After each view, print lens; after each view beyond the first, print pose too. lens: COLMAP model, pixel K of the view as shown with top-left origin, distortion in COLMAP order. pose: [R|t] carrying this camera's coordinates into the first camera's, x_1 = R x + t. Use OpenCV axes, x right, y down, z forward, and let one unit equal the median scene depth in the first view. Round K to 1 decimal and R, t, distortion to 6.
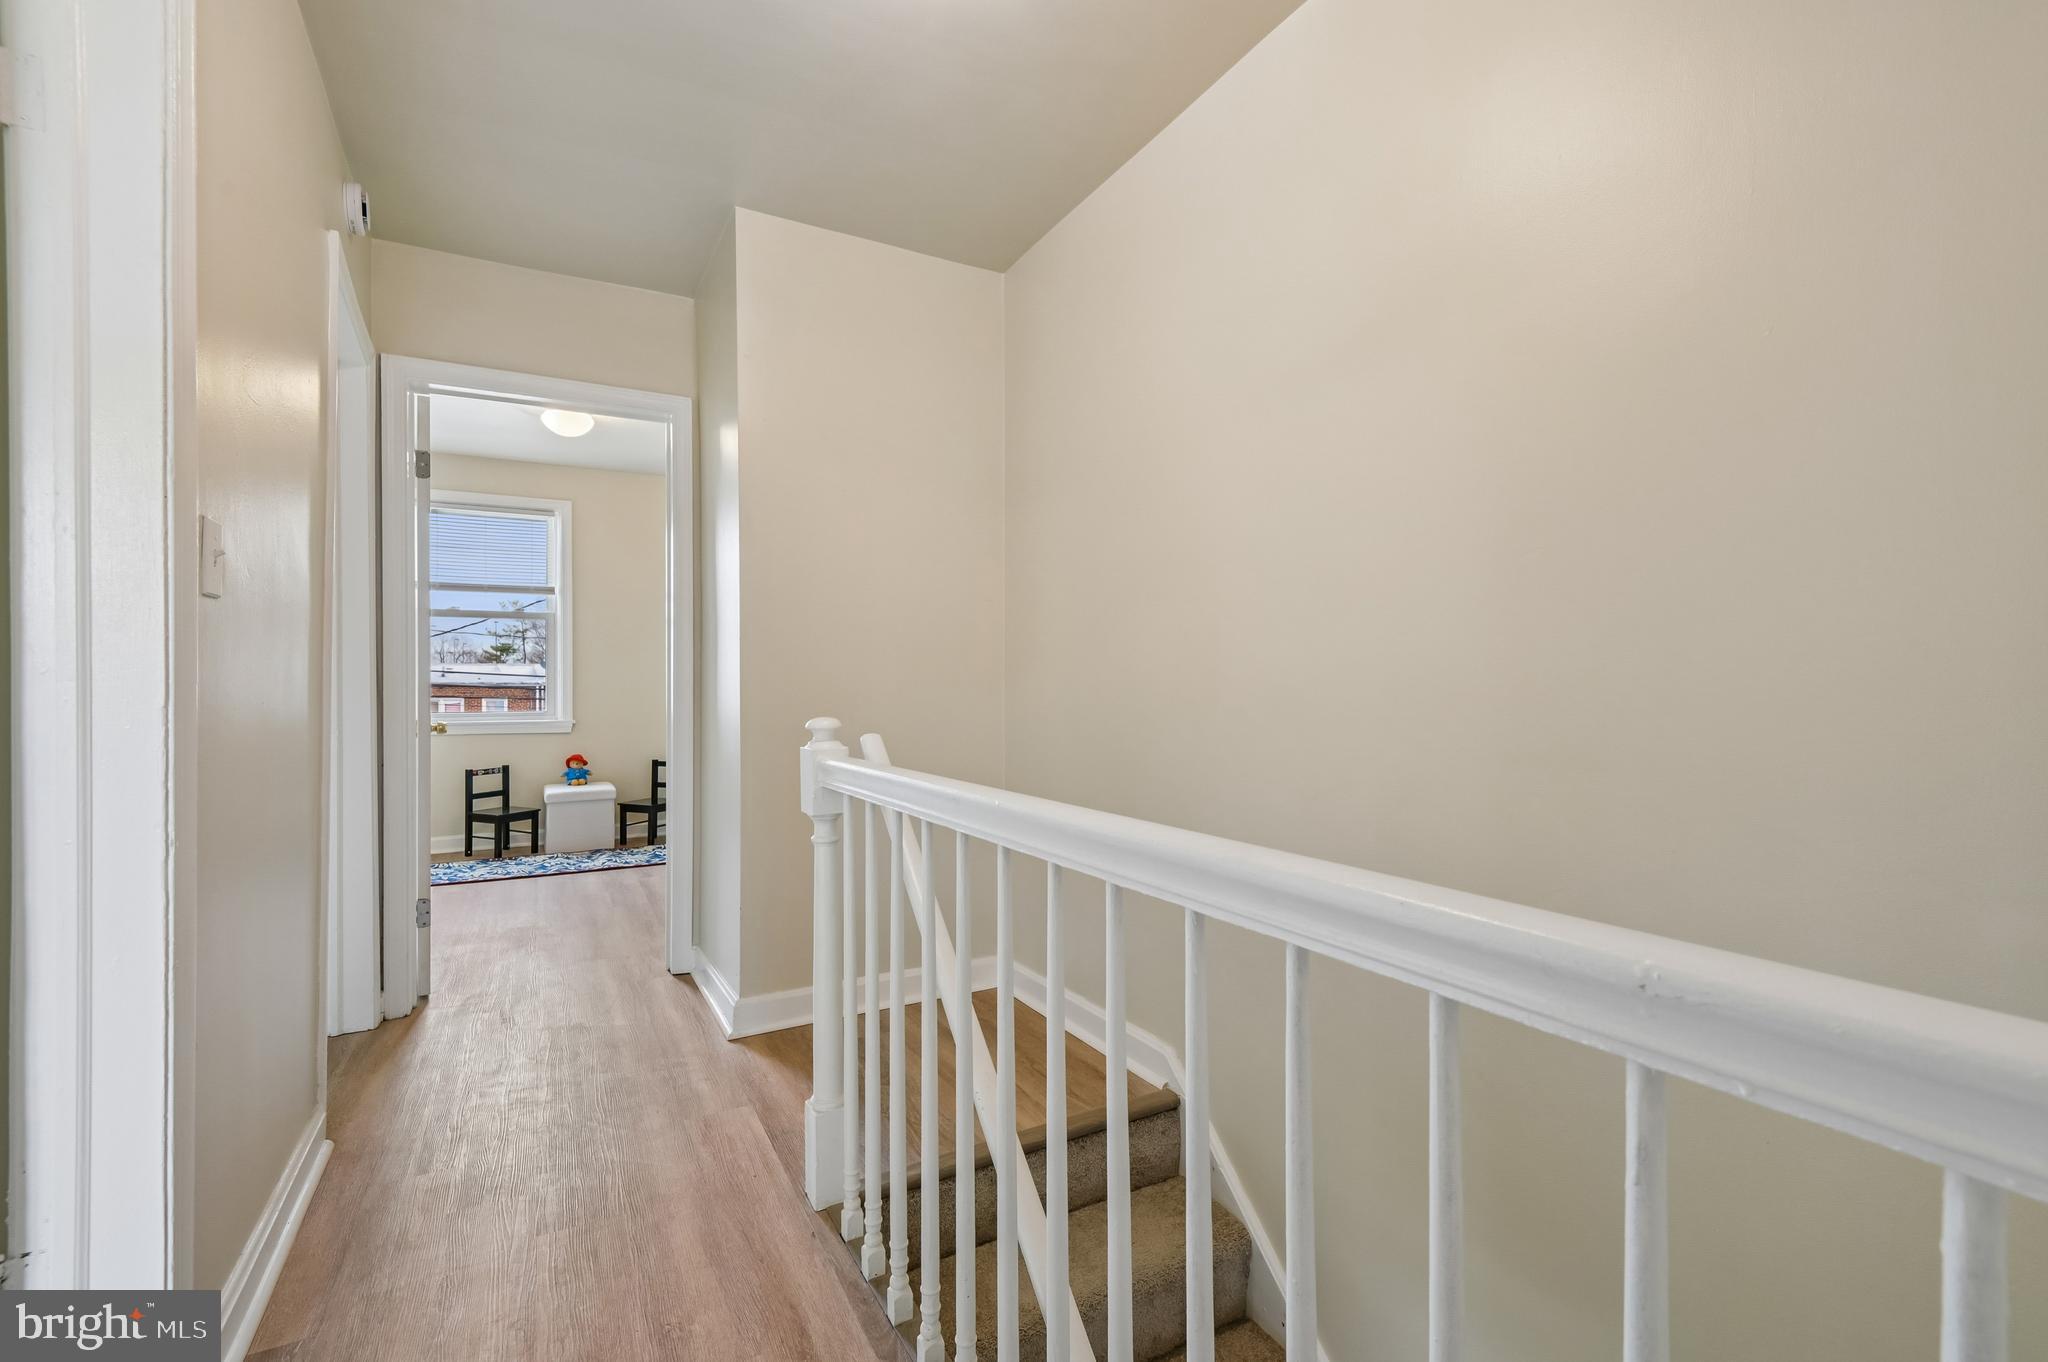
lens RADIAL K [[961.8, 0, 1033.7], [0, 961.8, 683.4], [0, 0, 1]] dist [0.001755, -0.000505]
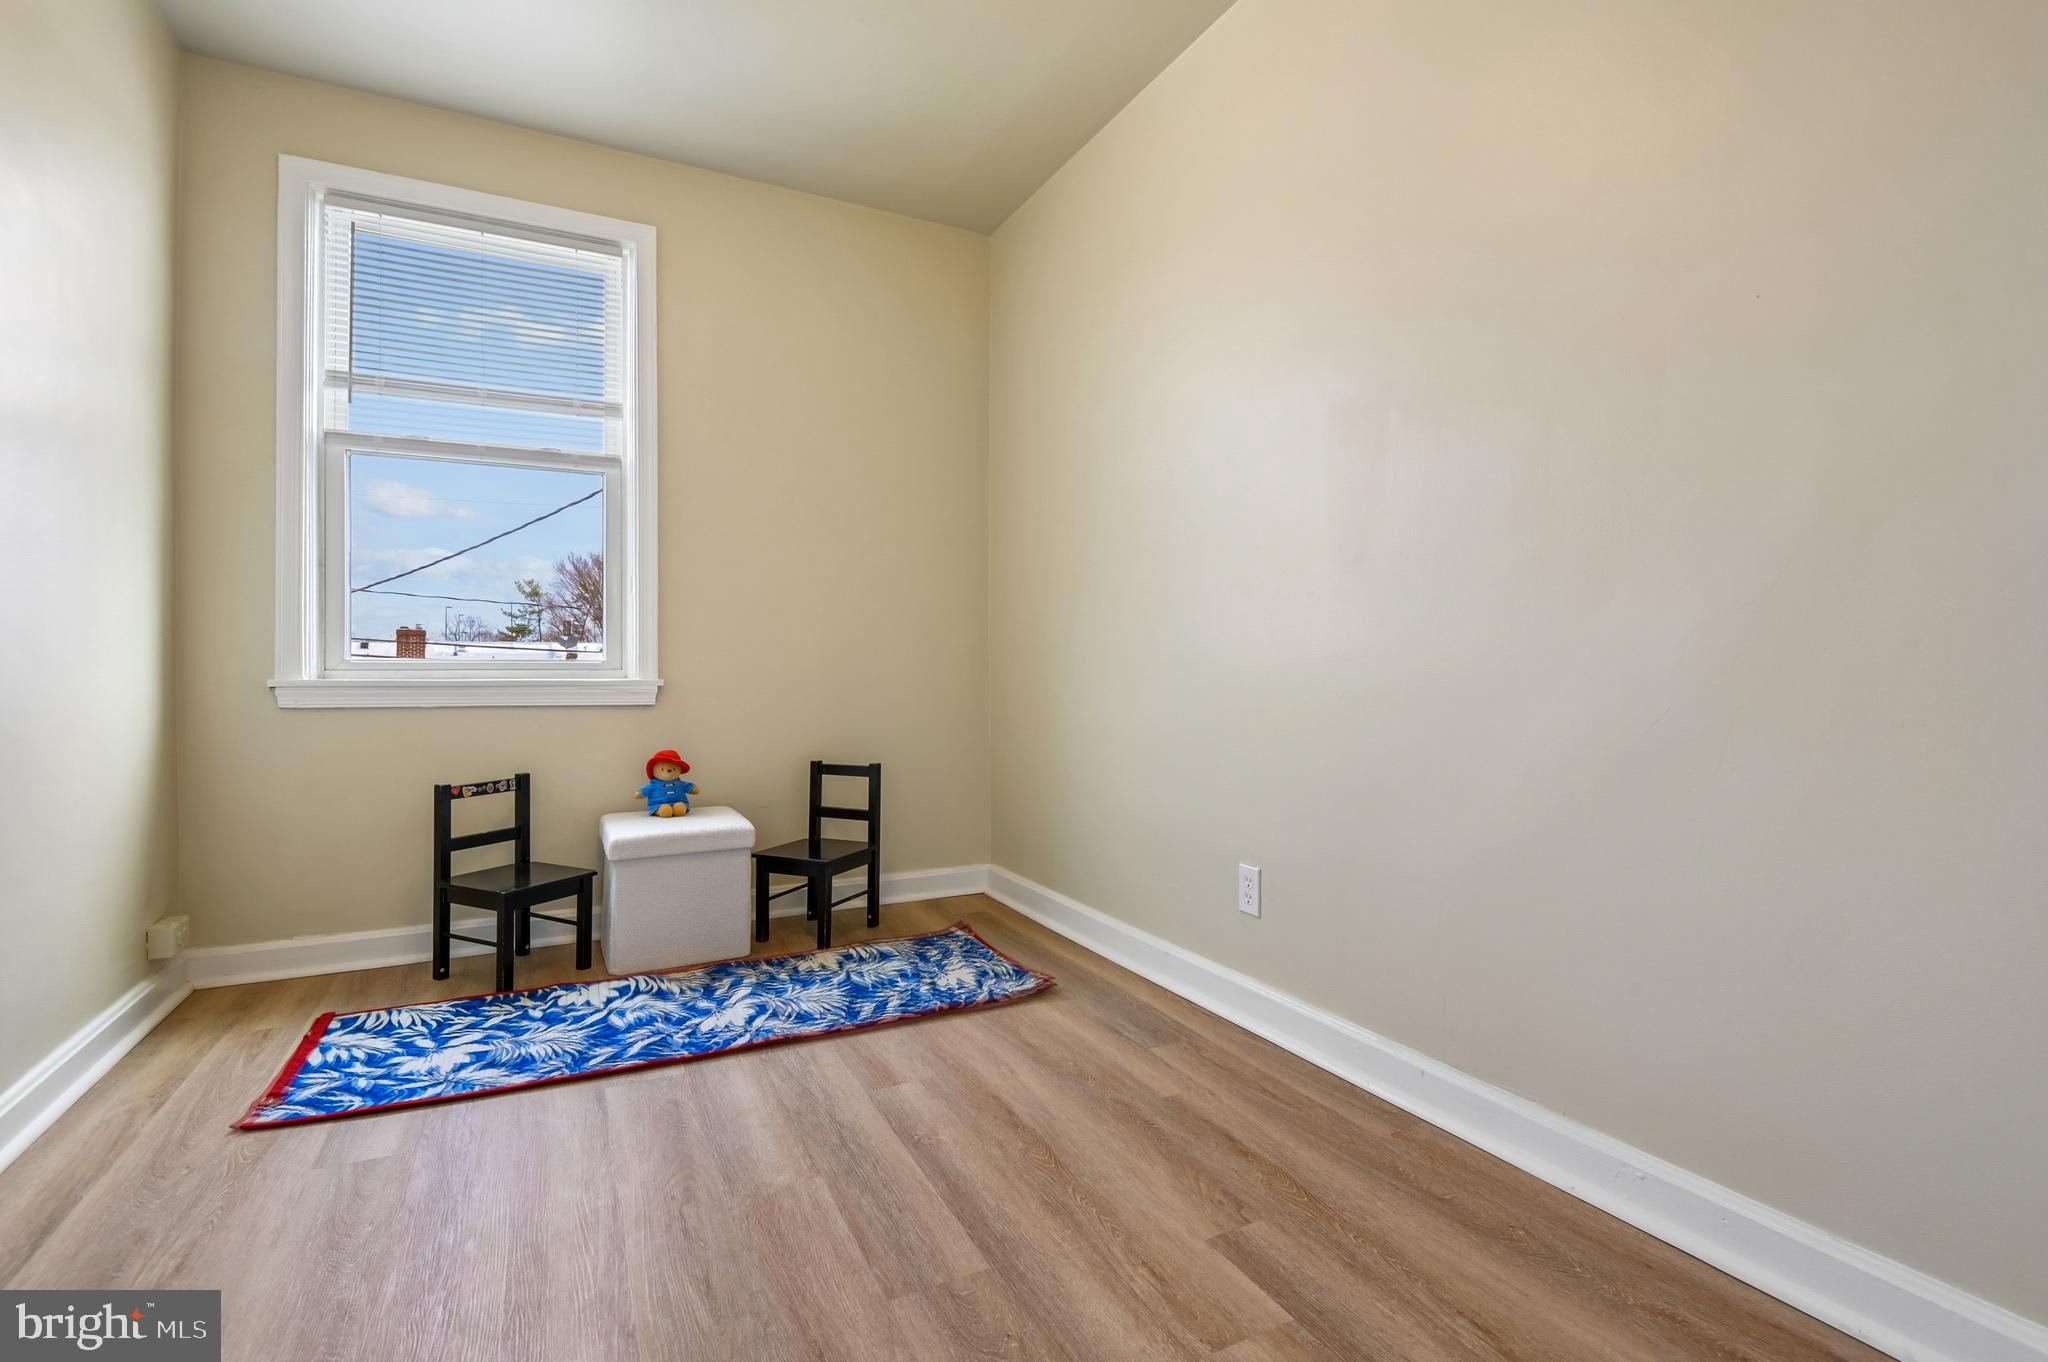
lens RADIAL K [[961.8, 0, 1025.0], [0, 961.8, 678.3], [0, 0, 1]] dist [0.001755, -0.000505]
pose [[0.999797, 0.004602, -0.019626, -0.296495], [-0.004383, 0.999928, 0.011140, 0.032347], [0.019676, -0.011052, 0.999745, 0.540052]]
